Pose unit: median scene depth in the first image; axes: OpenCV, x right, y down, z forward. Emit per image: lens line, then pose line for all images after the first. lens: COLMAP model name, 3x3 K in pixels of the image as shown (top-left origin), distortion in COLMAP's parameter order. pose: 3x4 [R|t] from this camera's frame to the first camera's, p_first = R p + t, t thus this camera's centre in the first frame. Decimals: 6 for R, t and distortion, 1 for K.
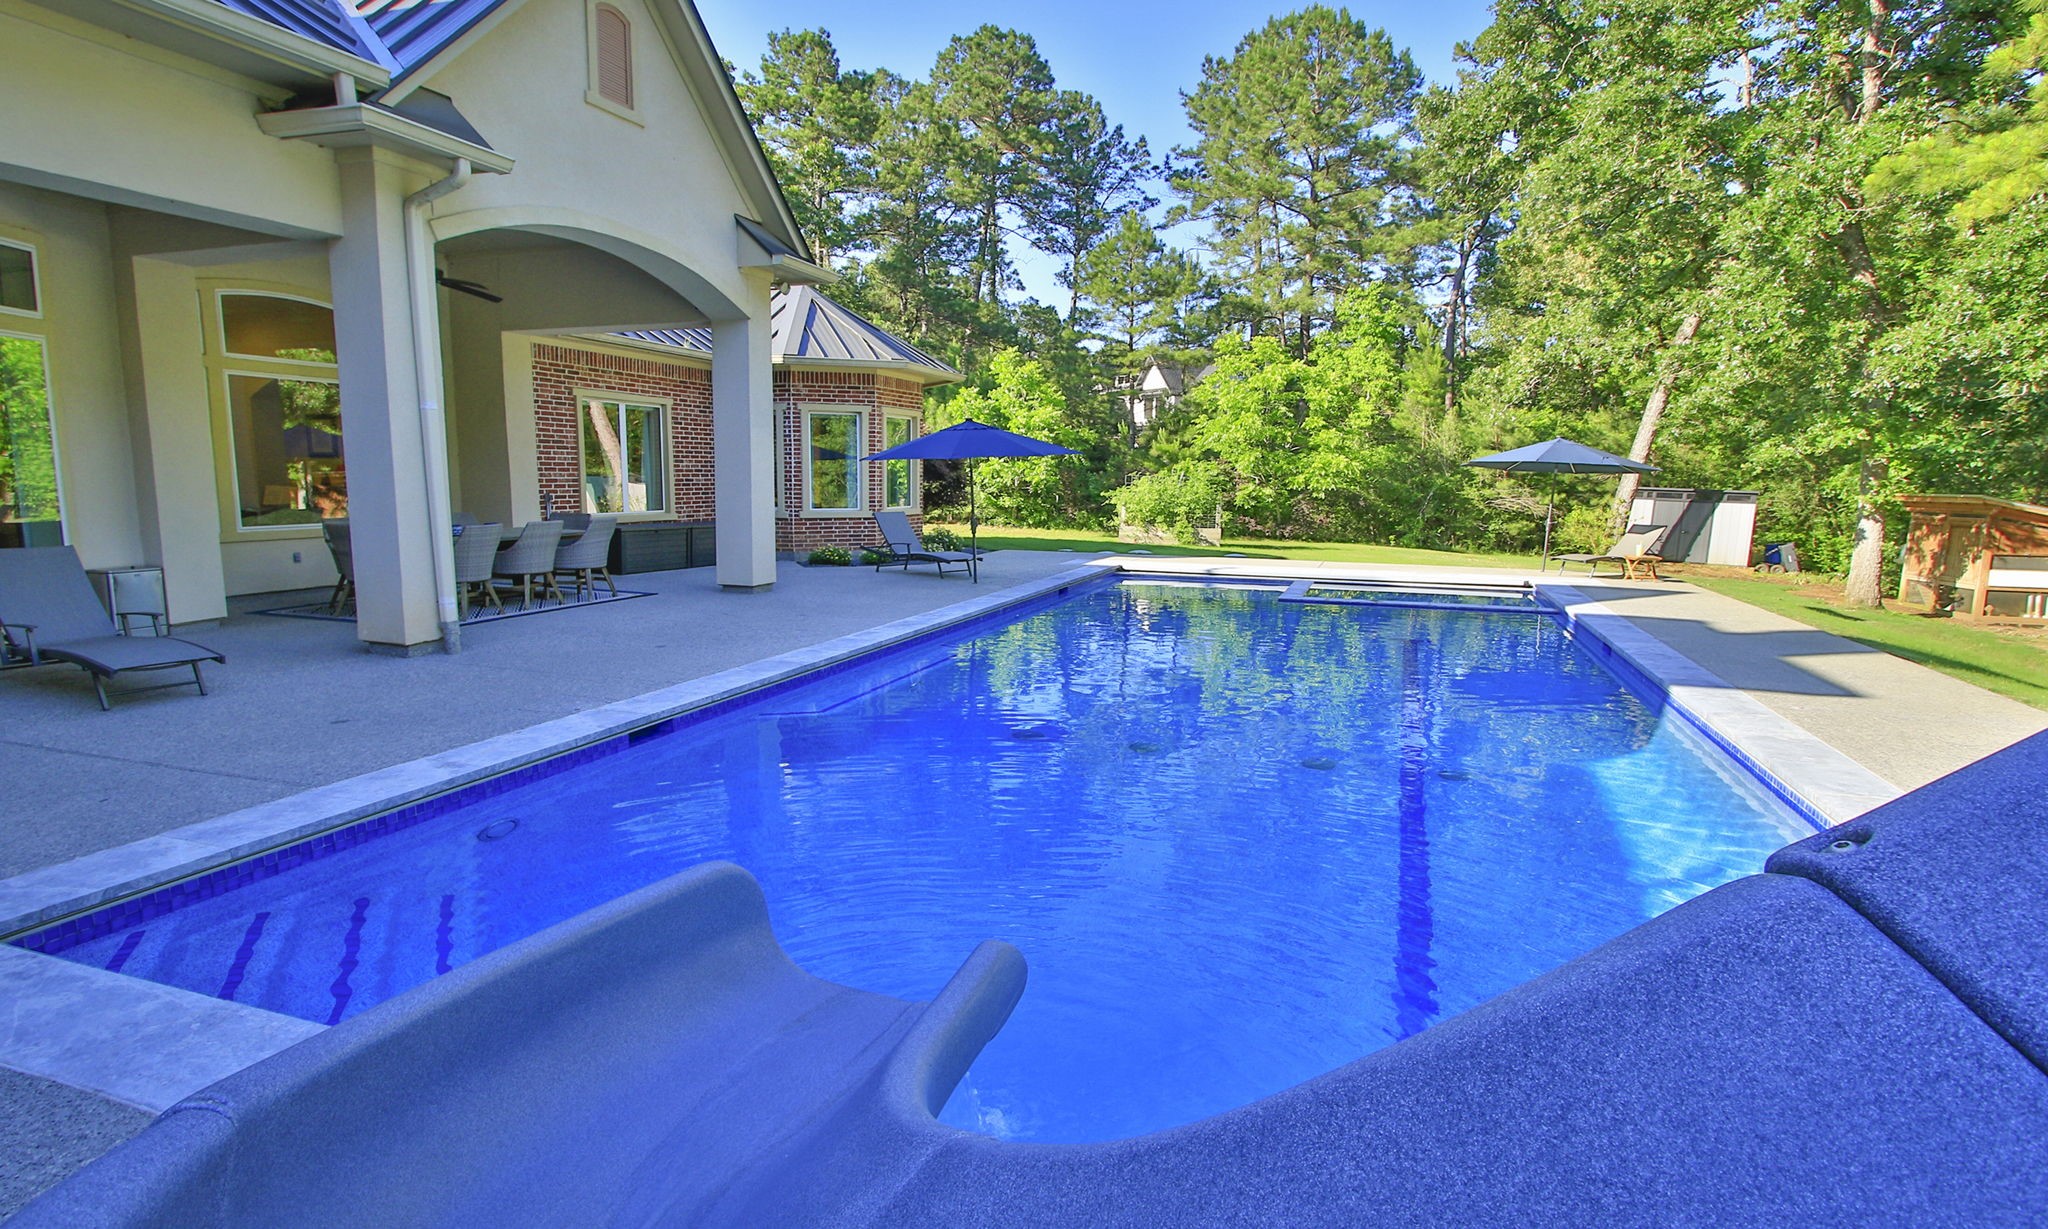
lens RADIAL K [[1052.7, 0, 1022.9], [0, 1052.7, 625.1], [0, 0, 1]] dist [-0.014599, -0.000336]
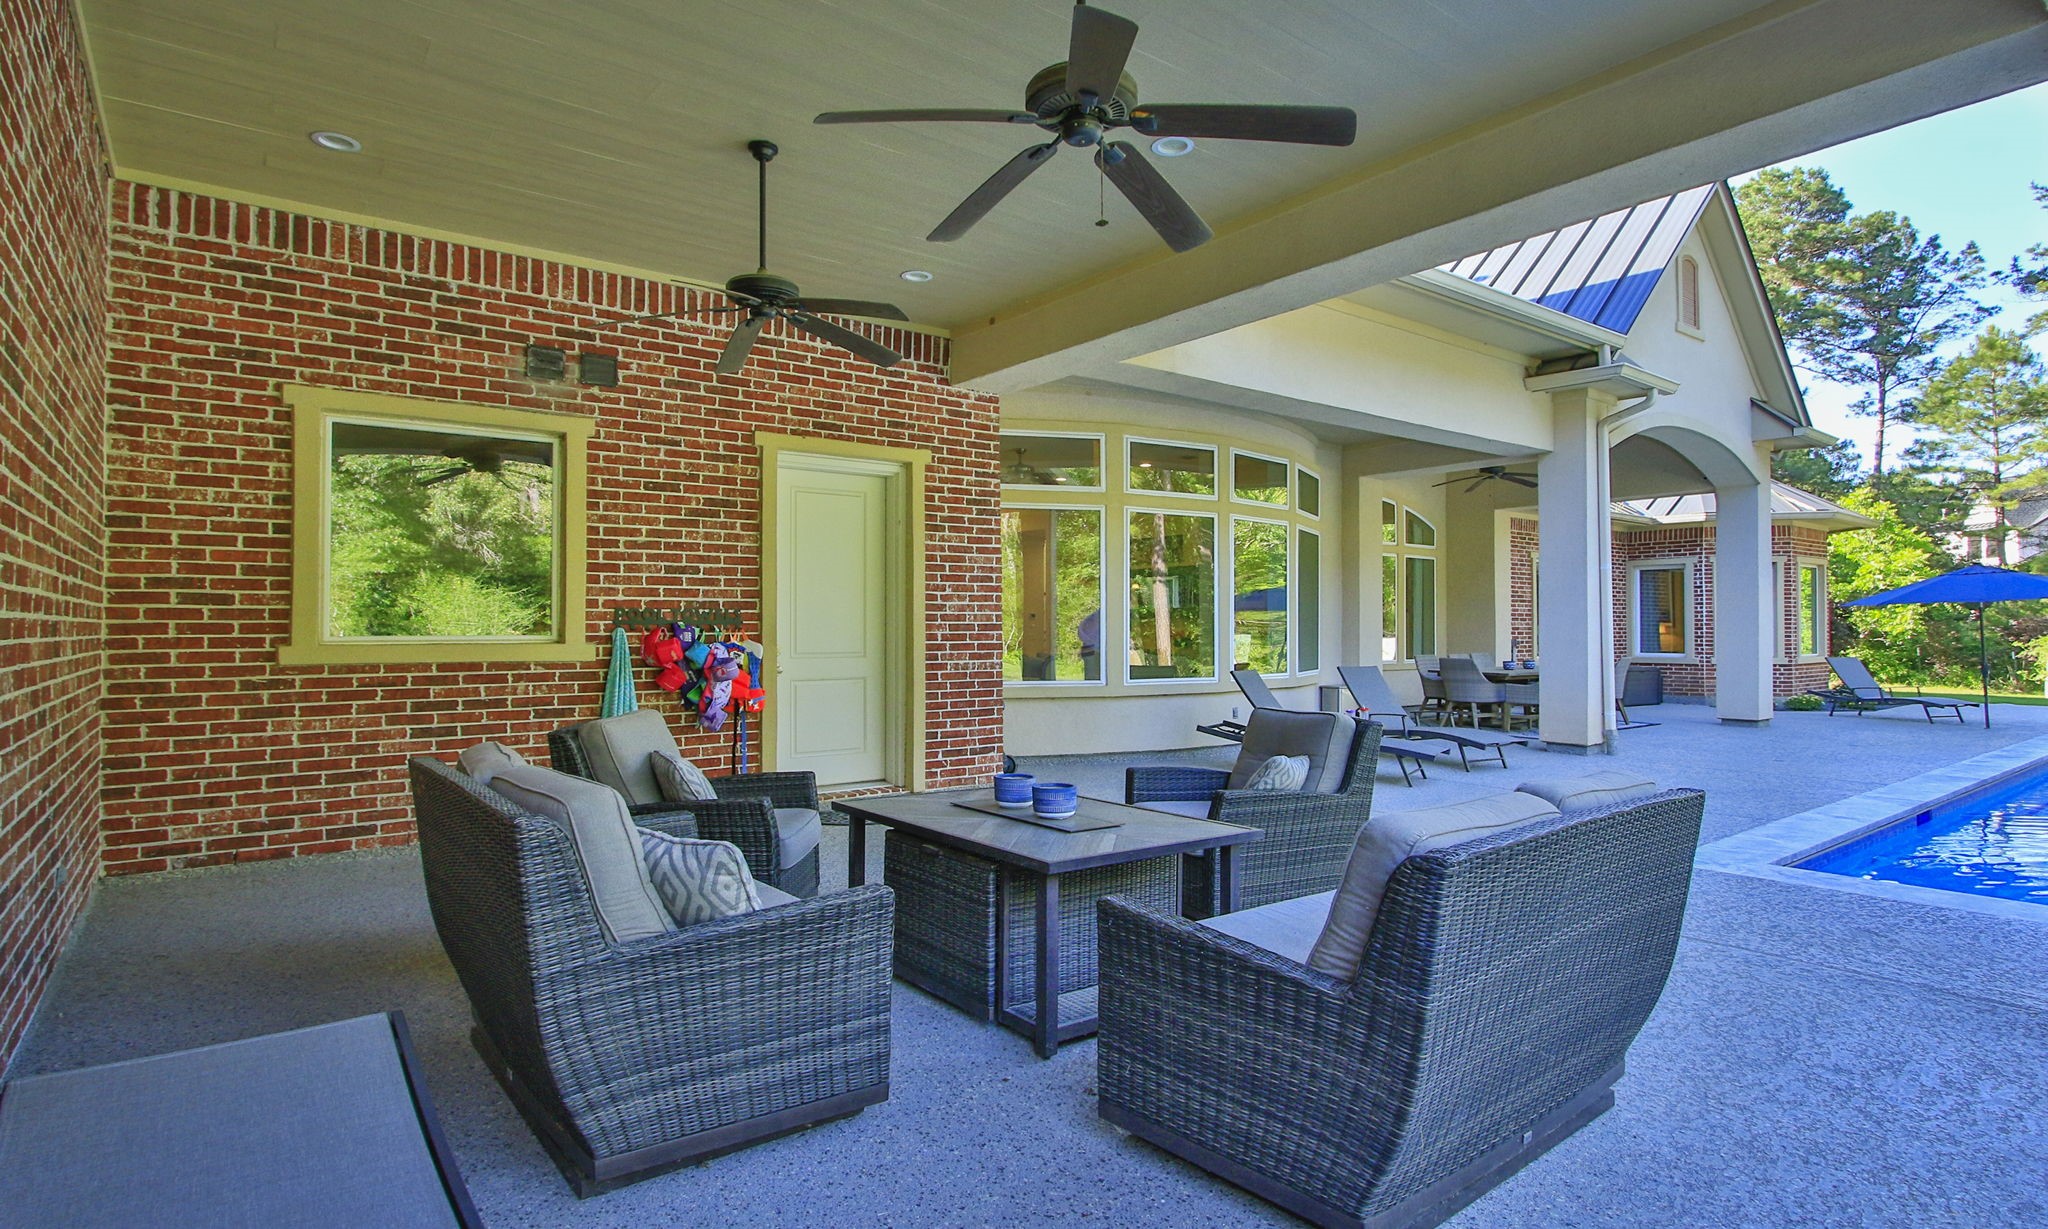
lens RADIAL K [[1043.2, 0, 1022.9], [0, 1043.2, 603.6], [0, 0, 1]] dist [-0.004341, -0.000233]
pose [[0.839188, -0.025831, -0.543228, -0.134378], [-0.068036, 0.986037, -0.151991, 0.026027], [0.539569, 0.164508, 0.825713, -0.142773]]
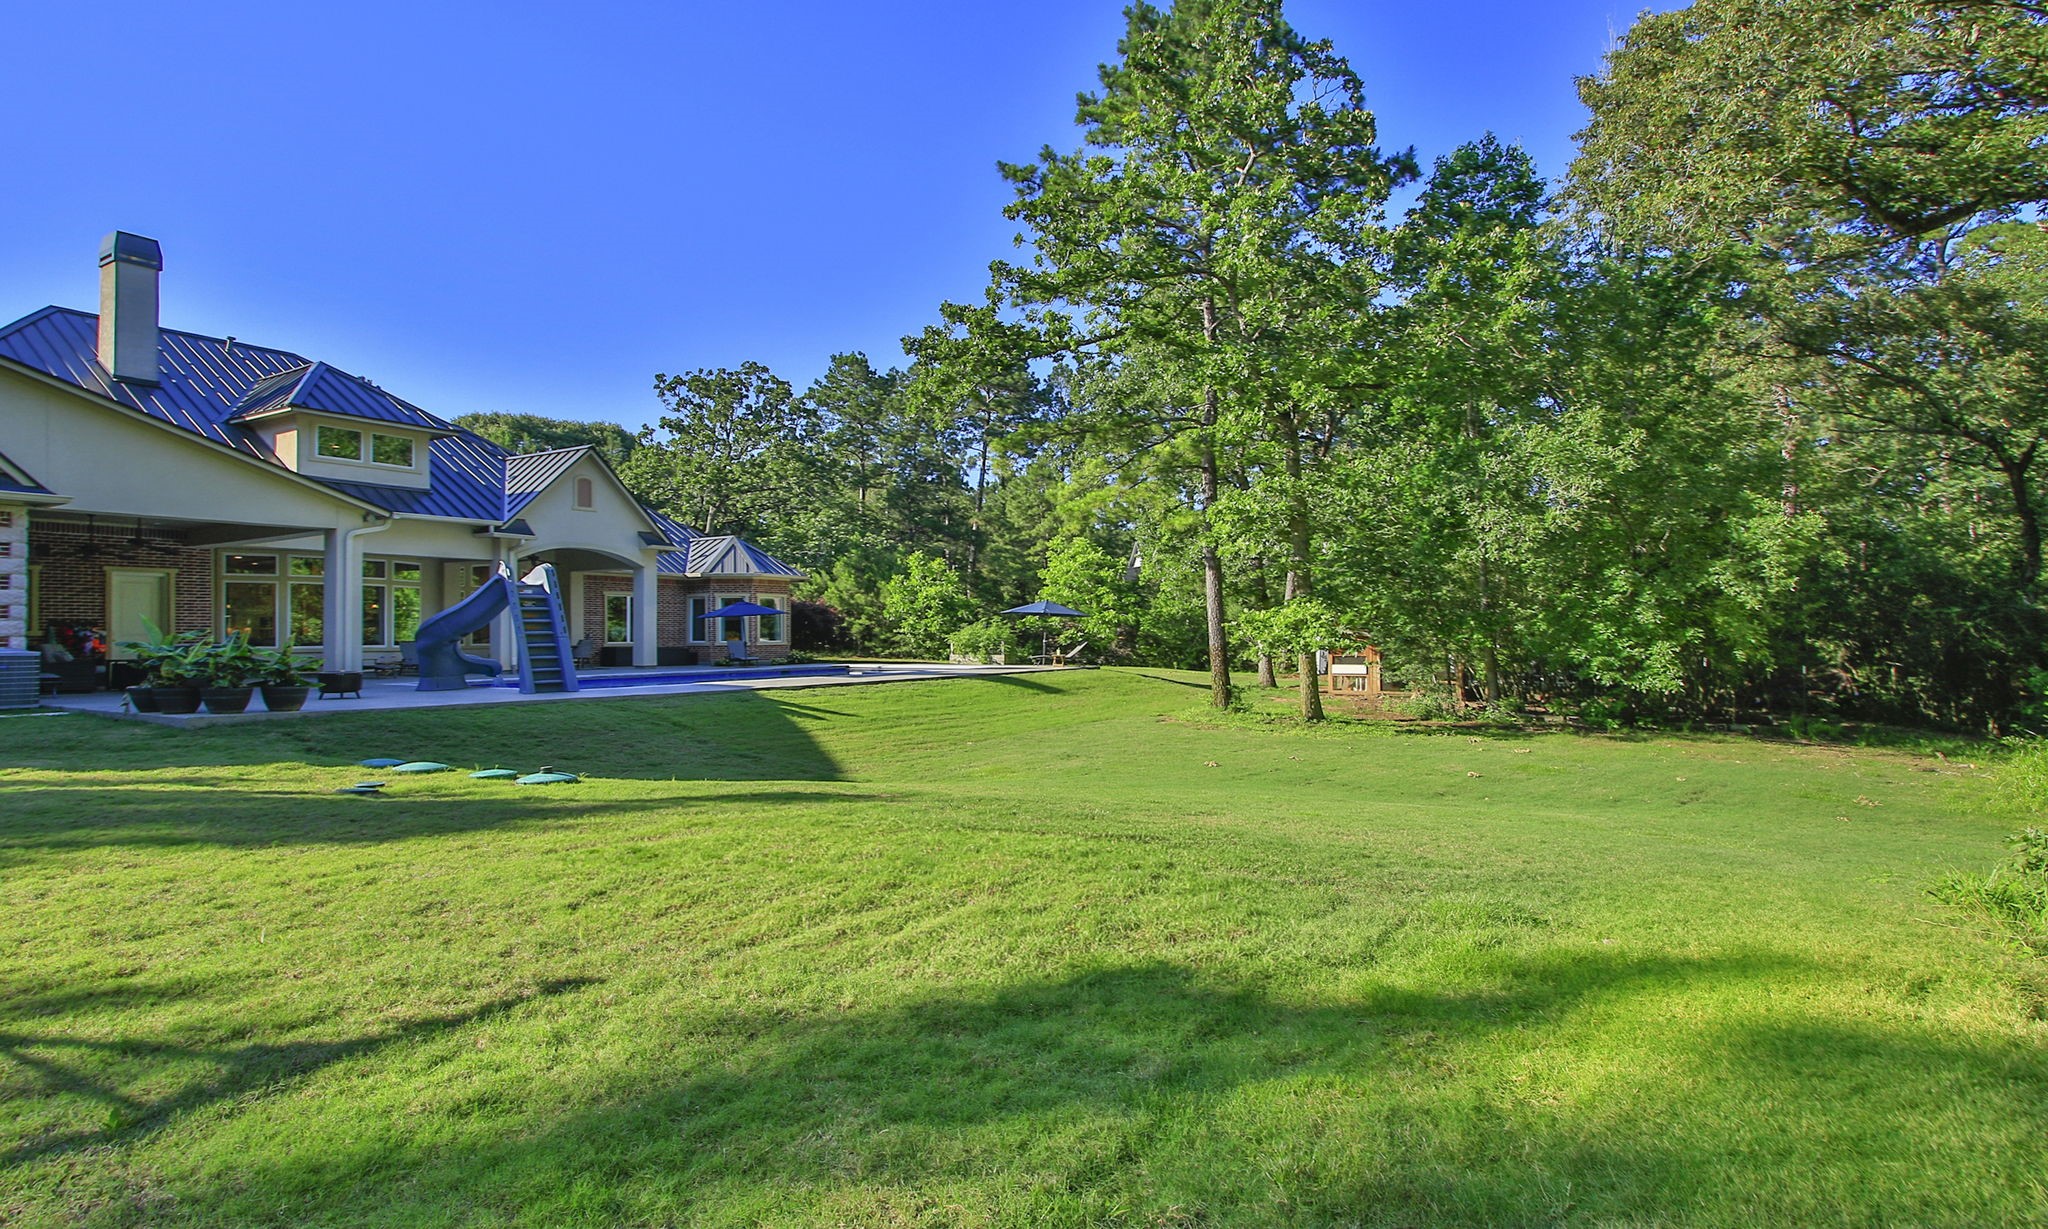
lens RADIAL K [[1062.7, 0, 1023.5], [0, 1062.7, 617.4], [0, 0, 1]] dist [-0.014734, -0.000617]
pose [[0.974931, -0.018358, -0.221748, 0.552880], [-0.017115, 0.987451, -0.156994, 0.107264], [0.221848, 0.156854, 0.962383, -0.597638]]
